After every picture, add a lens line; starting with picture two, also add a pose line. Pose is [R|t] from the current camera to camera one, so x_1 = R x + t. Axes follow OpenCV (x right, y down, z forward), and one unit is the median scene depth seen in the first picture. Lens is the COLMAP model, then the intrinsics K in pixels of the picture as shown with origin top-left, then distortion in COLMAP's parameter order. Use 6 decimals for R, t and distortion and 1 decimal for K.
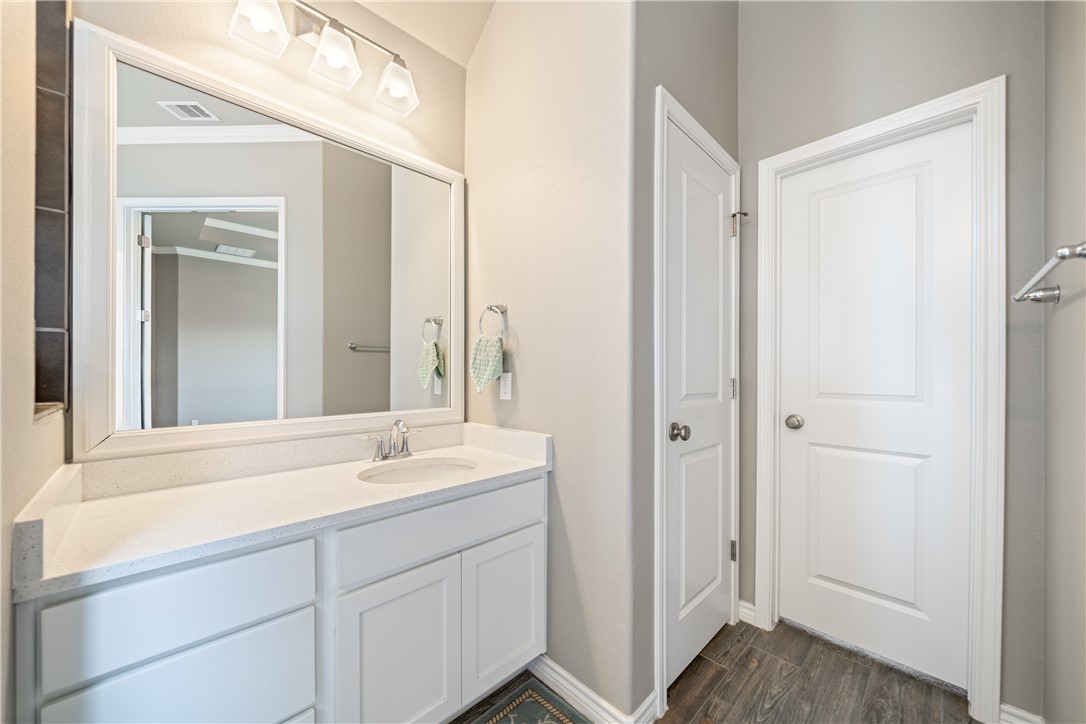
lens RADIAL K [[399.6, 0, 541.2], [0, 399.6, 370.8], [0, 0, 1]] dist [0.000388, 0.000075]
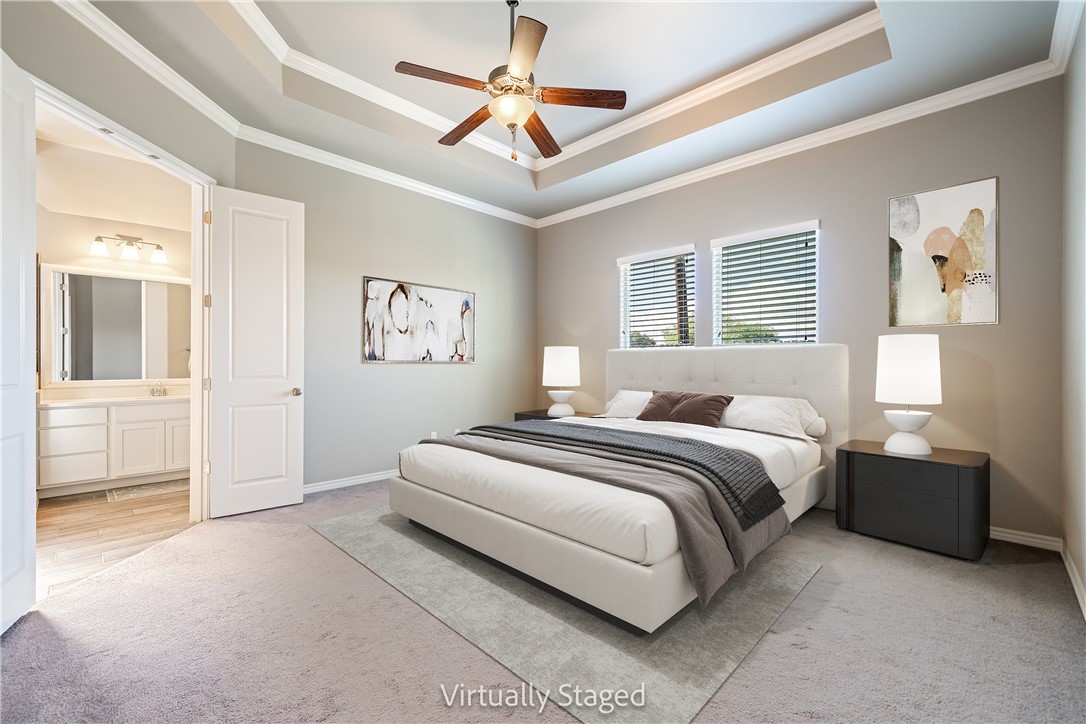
lens RADIAL K [[451.7, 0, 543.0], [0, 451.7, 362.0], [0, 0, 1]] dist [0.000393, 0.000017]
pose [[0.999804, -0.005465, 0.019024, 2.609216], [0.005451, 0.999985, 0.000816, 0.004956], [-0.019029, -0.000712, 0.999819, -2.519749]]
